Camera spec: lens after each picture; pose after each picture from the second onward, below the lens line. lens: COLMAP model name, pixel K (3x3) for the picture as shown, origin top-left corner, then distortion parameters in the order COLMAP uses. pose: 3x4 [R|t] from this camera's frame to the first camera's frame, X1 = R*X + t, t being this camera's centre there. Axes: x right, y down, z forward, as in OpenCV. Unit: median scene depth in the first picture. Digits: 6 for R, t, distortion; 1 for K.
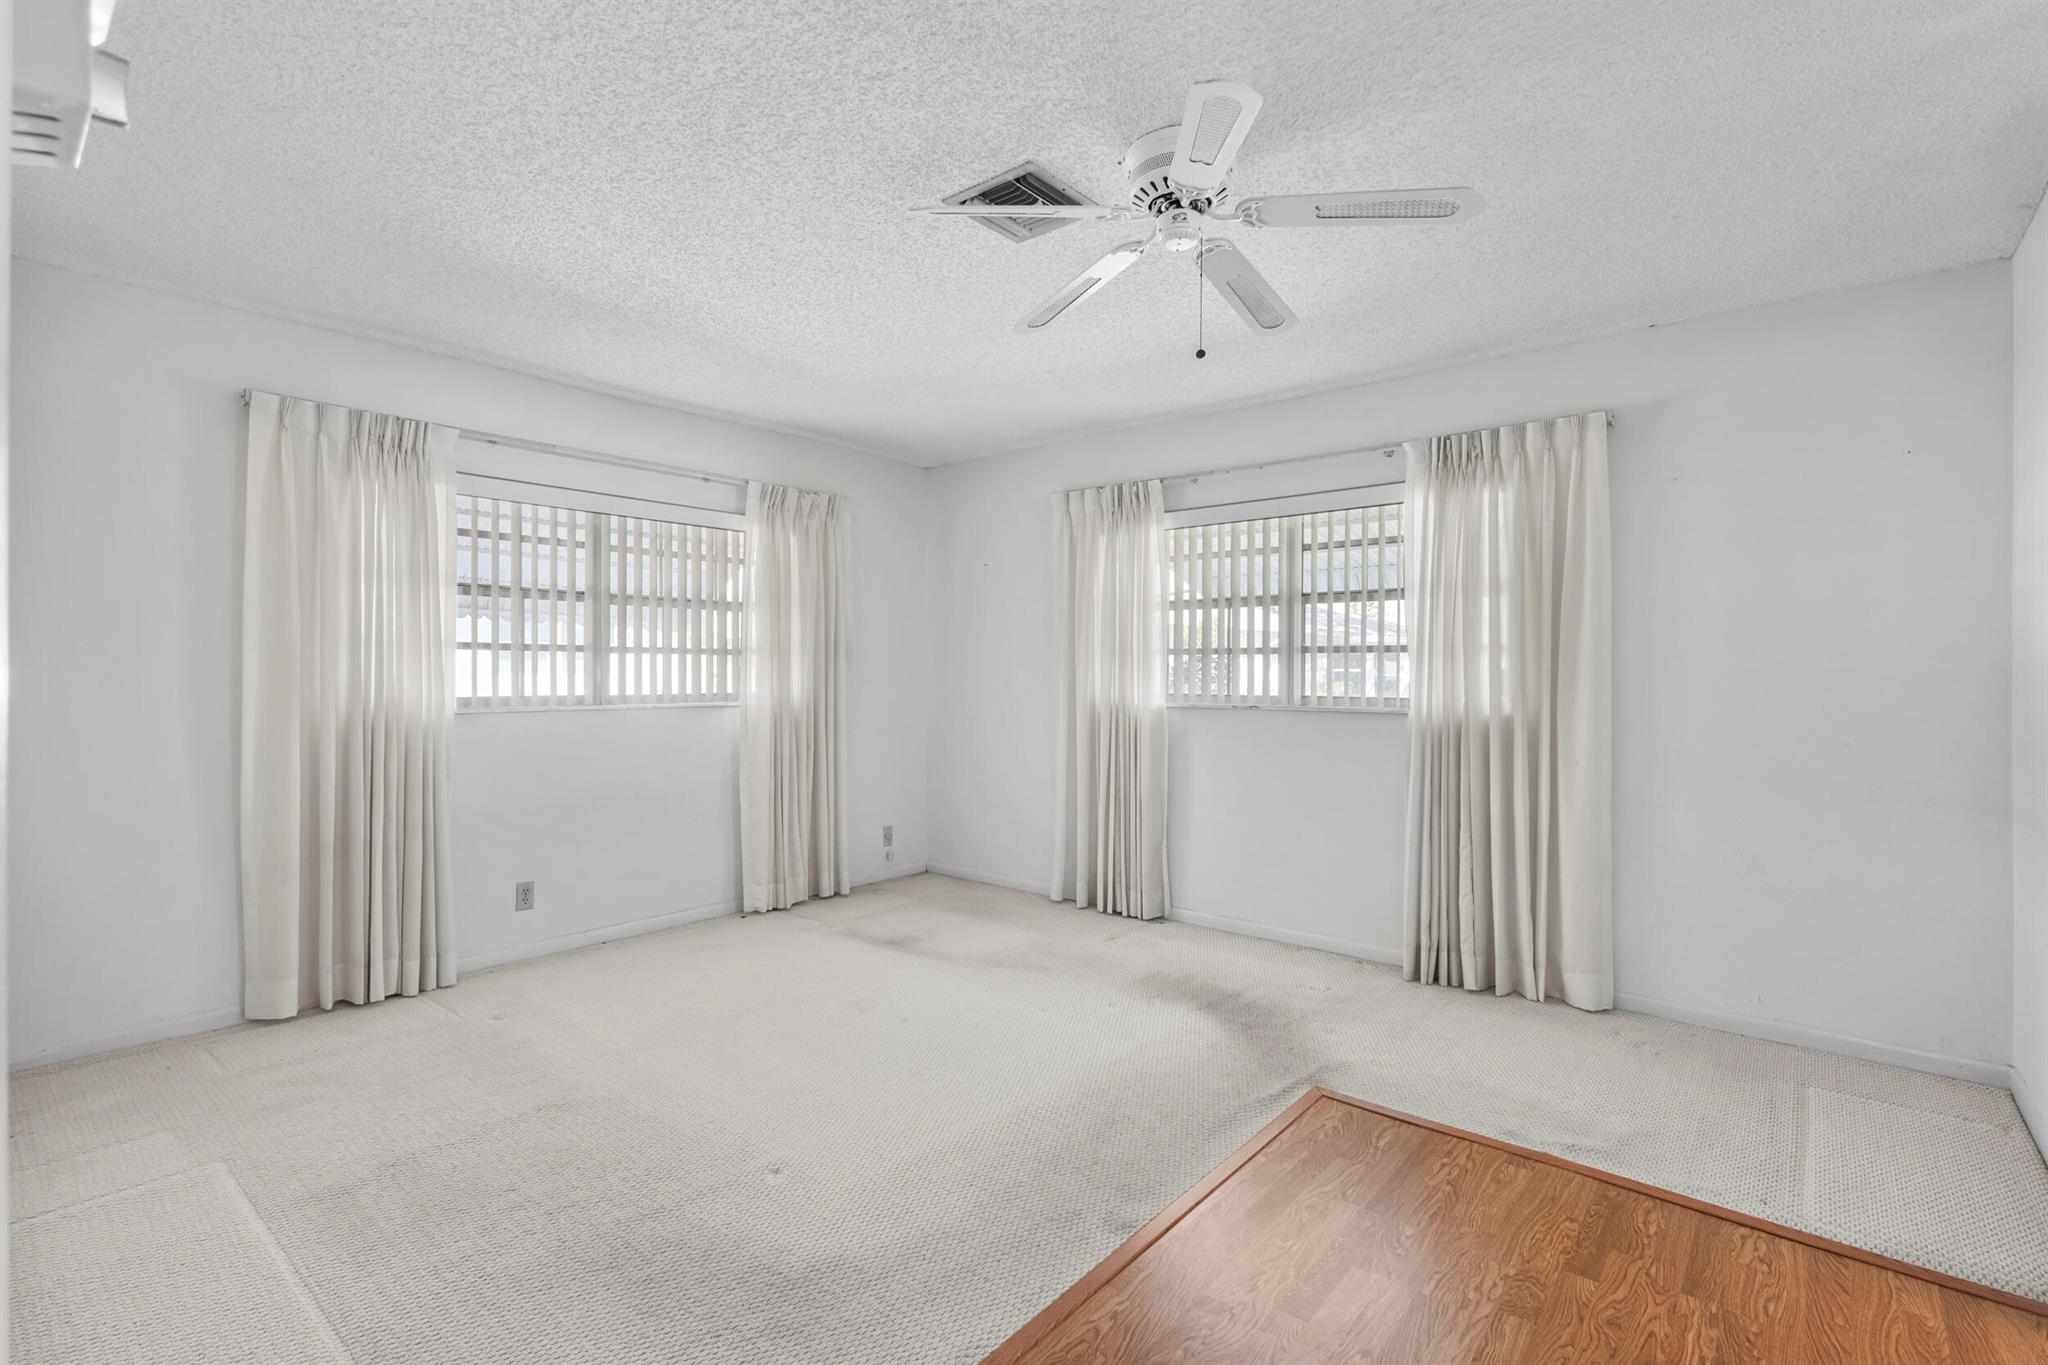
lens RADIAL K [[943.6, 0, 1019.1], [0, 943.6, 675.4], [0, 0, 1]] dist [0.003997, 0.000243]
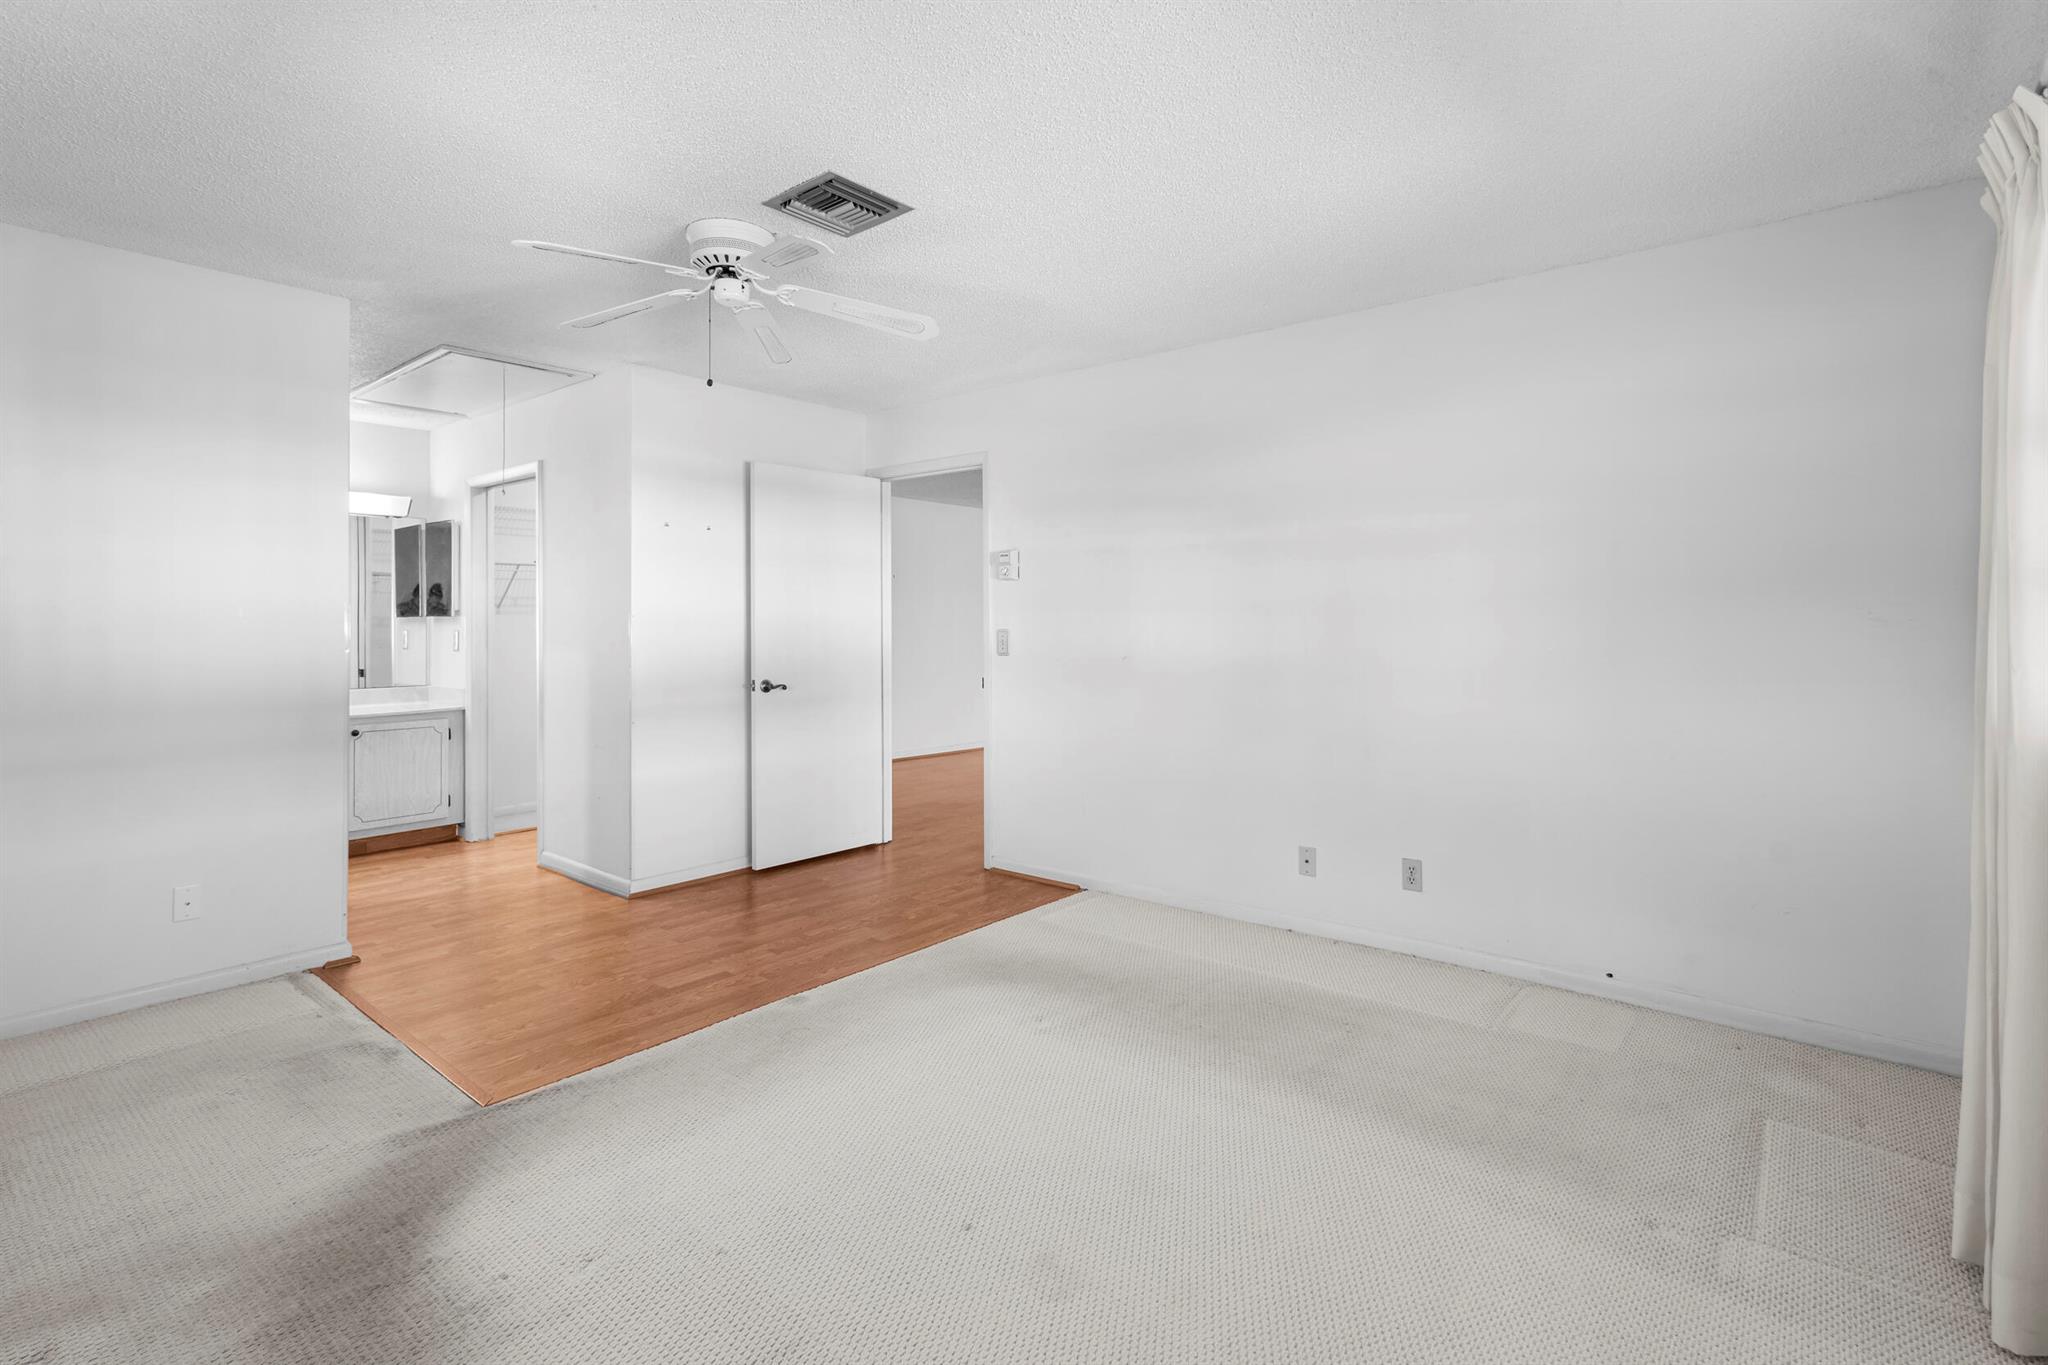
lens RADIAL K [[943.6, 0, 1019.1], [0, 943.6, 675.4], [0, 0, 1]] dist [0.003997, 0.000243]
pose [[-0.999850, -0.001318, -0.017284, -0.107567], [-0.002218, 0.998638, 0.052133, -0.005851], [0.017192, 0.052163, -0.998491, 1.227050]]
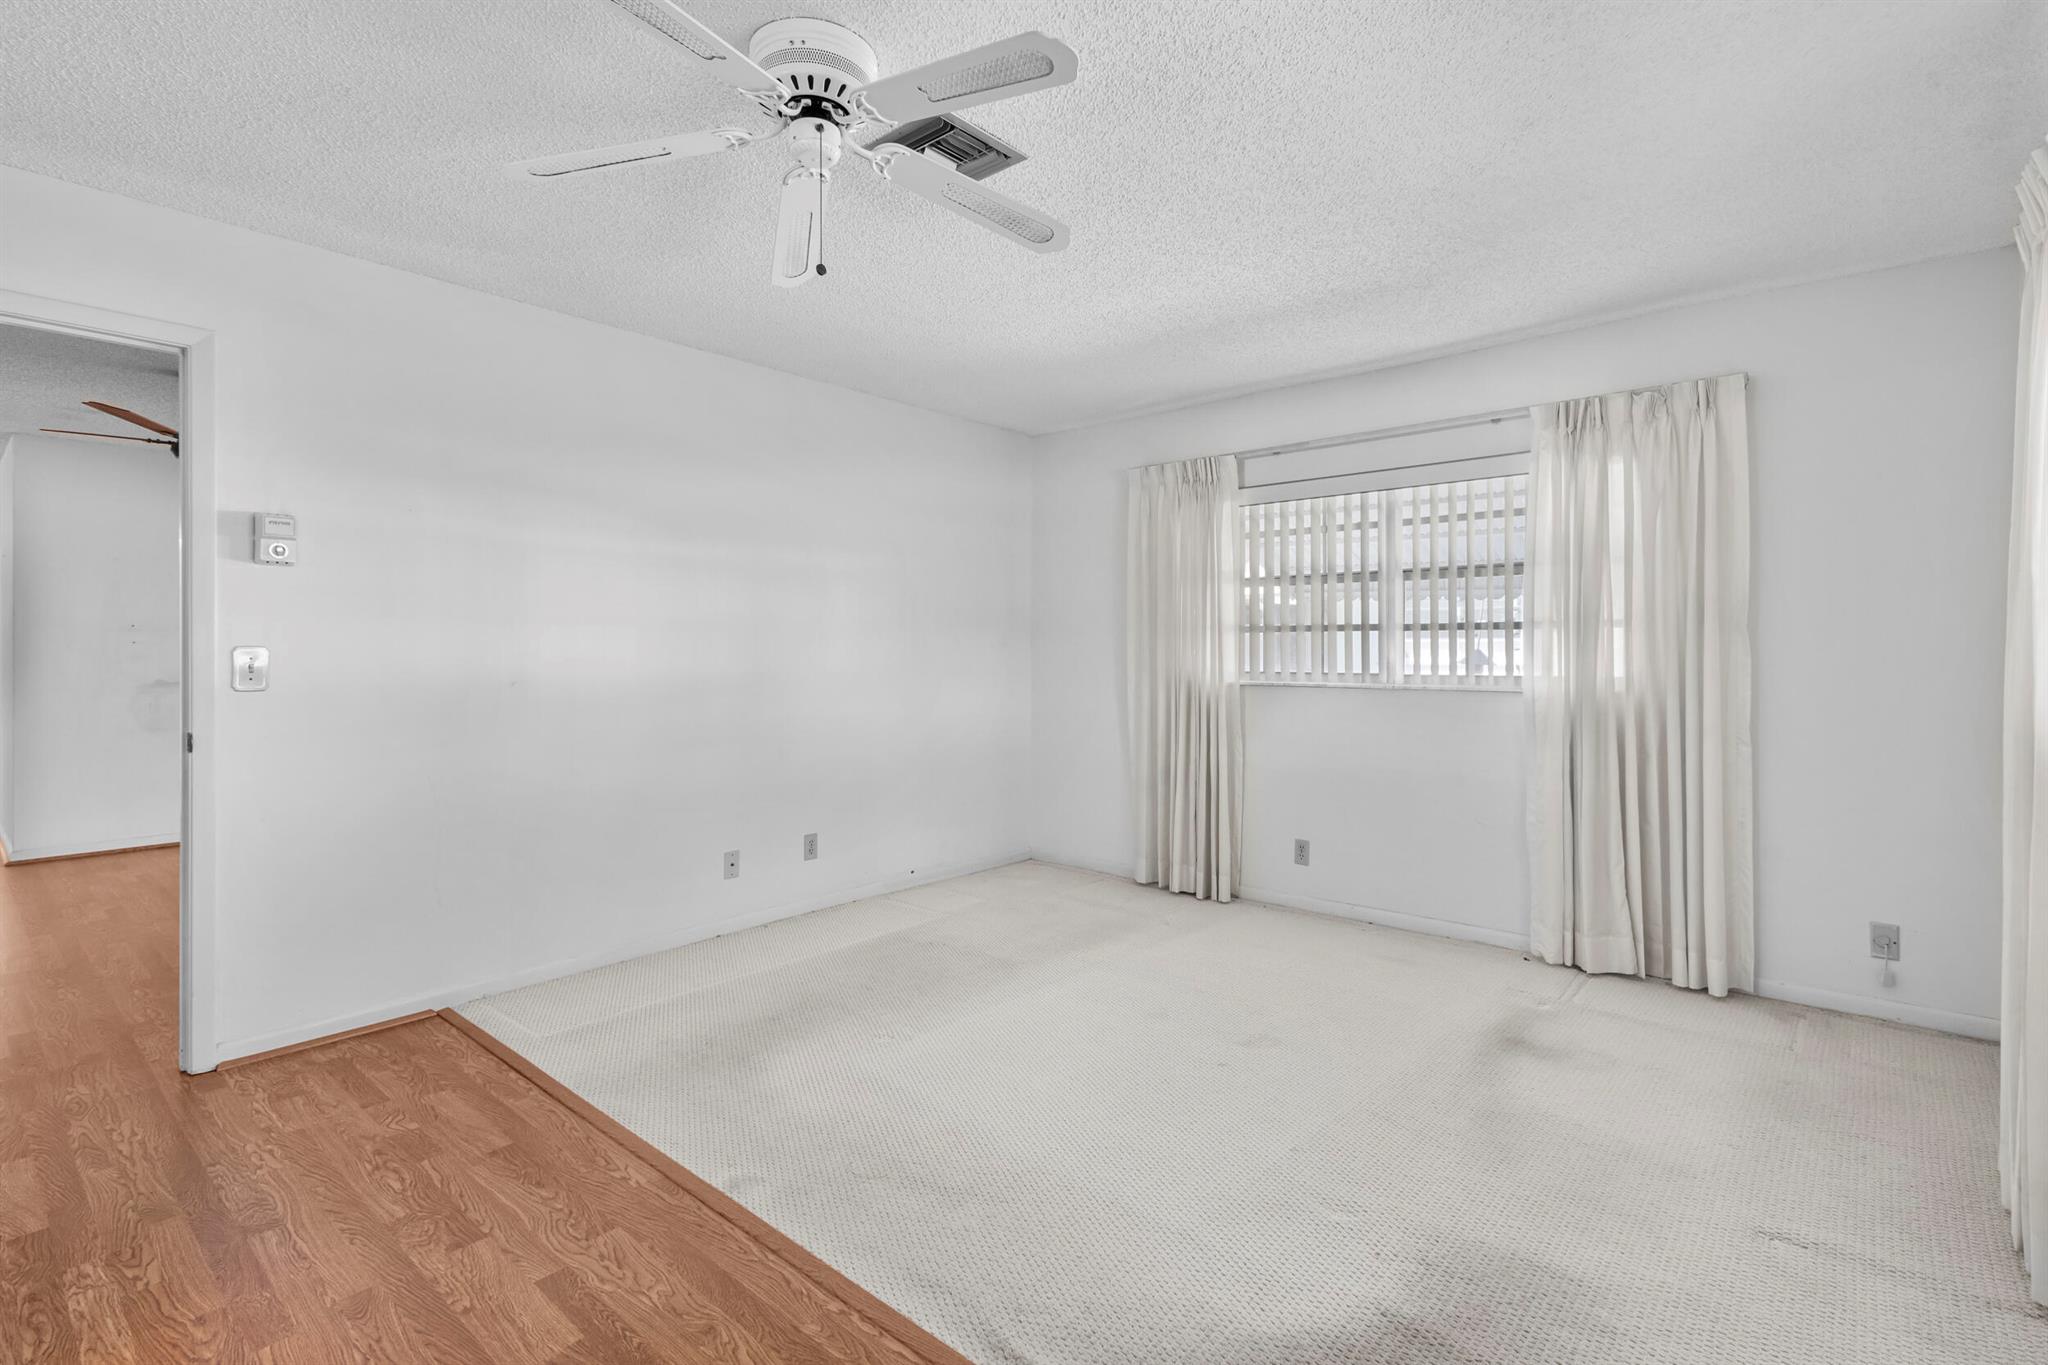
lens RADIAL K [[949.4, 0, 1033.9], [0, 949.4, 650.8], [0, 0, 1]] dist [-0.000047, 0.000597]
pose [[-0.003280, -0.002831, -0.999991, 0.564862], [-0.005267, 0.999982, -0.002814, 0.001435], [0.999981, 0.005258, -0.003295, 0.654205]]
